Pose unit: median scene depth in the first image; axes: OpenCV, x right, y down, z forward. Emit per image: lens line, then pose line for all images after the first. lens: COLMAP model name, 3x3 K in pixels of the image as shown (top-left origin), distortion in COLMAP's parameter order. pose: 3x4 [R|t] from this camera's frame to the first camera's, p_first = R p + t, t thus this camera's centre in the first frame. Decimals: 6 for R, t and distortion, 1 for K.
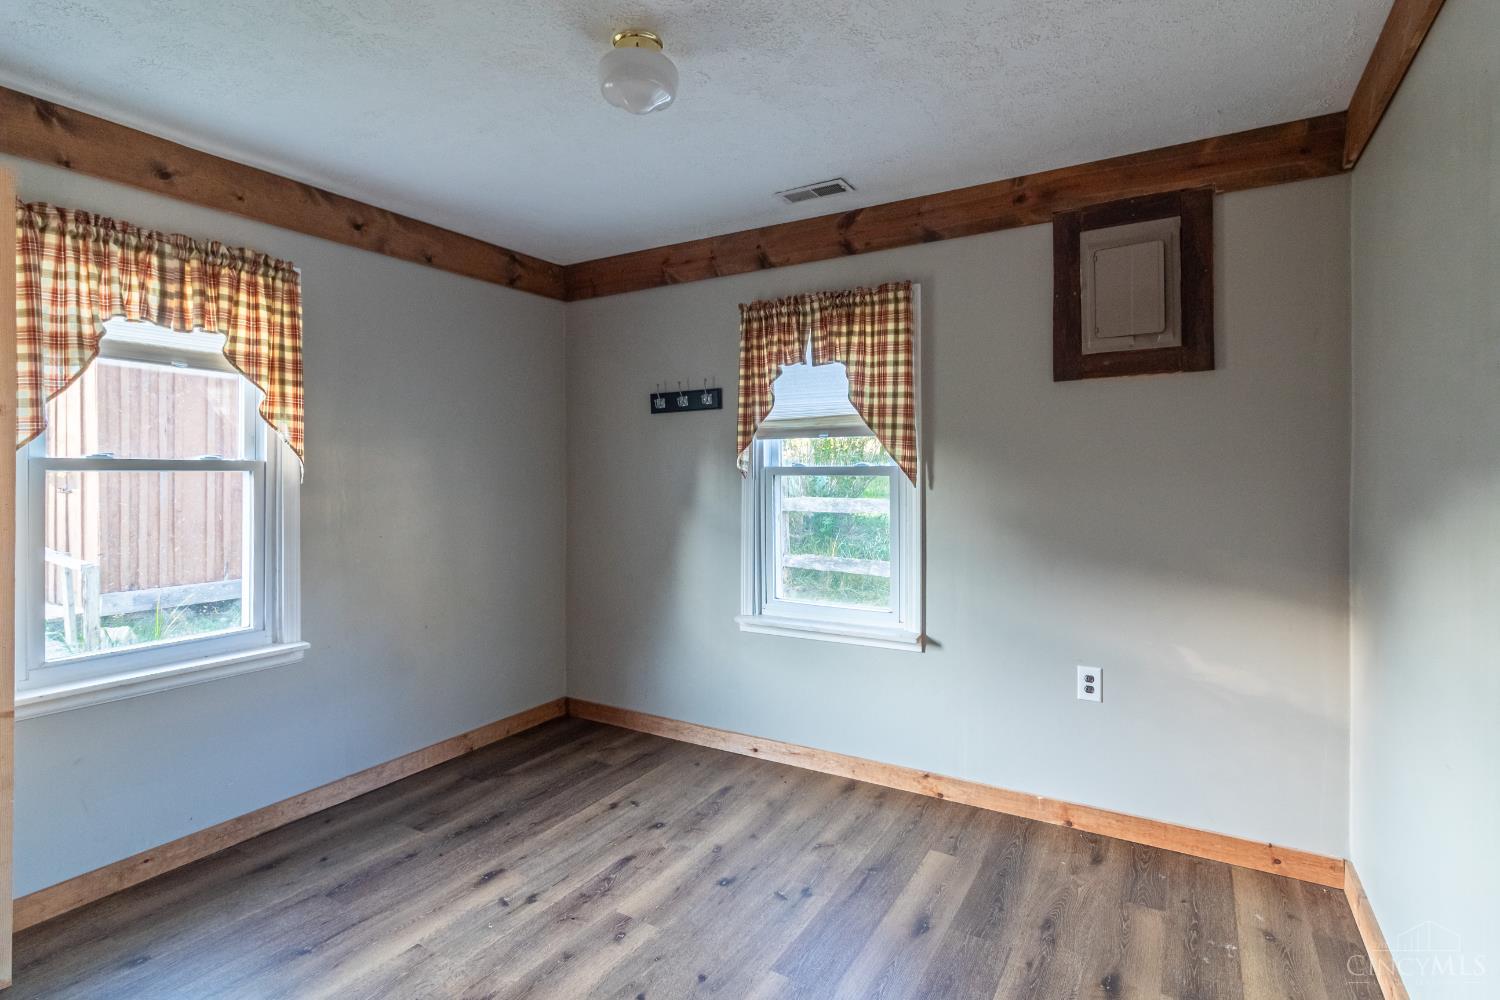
lens RADIAL K [[735.7, 0, 755.8], [0, 735.7, 478.5], [0, 0, 1]] dist [0.001681, 0.000687]
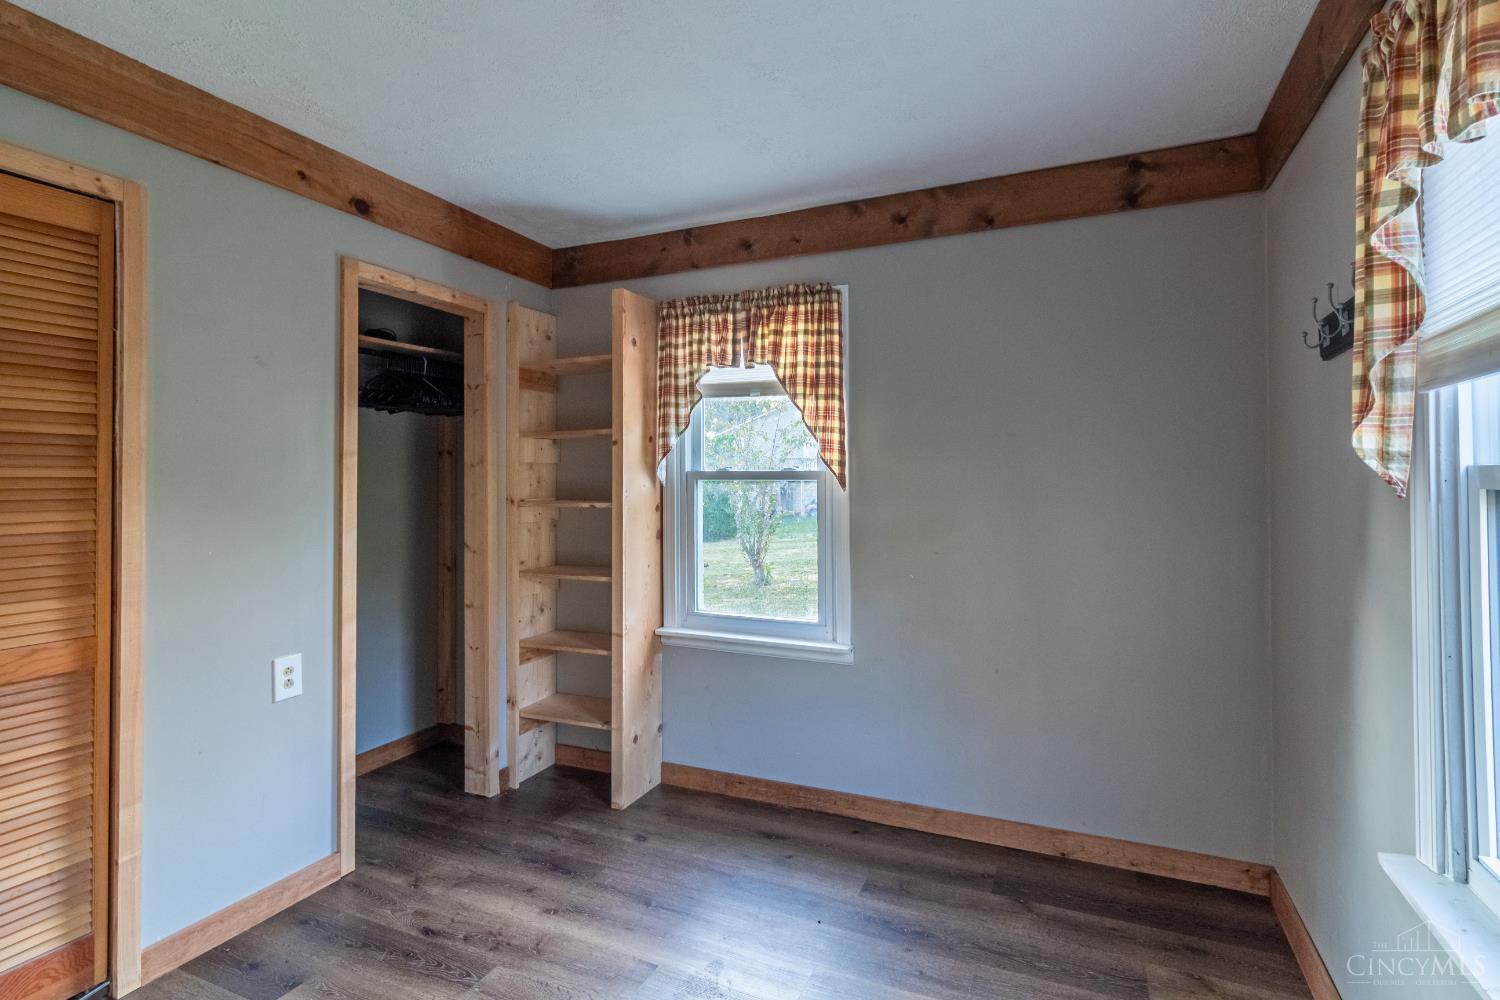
lens RADIAL K [[735.7, 0, 755.8], [0, 735.7, 478.5], [0, 0, 1]] dist [0.001681, 0.000687]
pose [[0.112848, -0.002103, -0.993610, 0.410200], [-0.006719, 0.999973, -0.002879, -0.008921], [0.993590, 0.007000, 0.112831, 0.788997]]
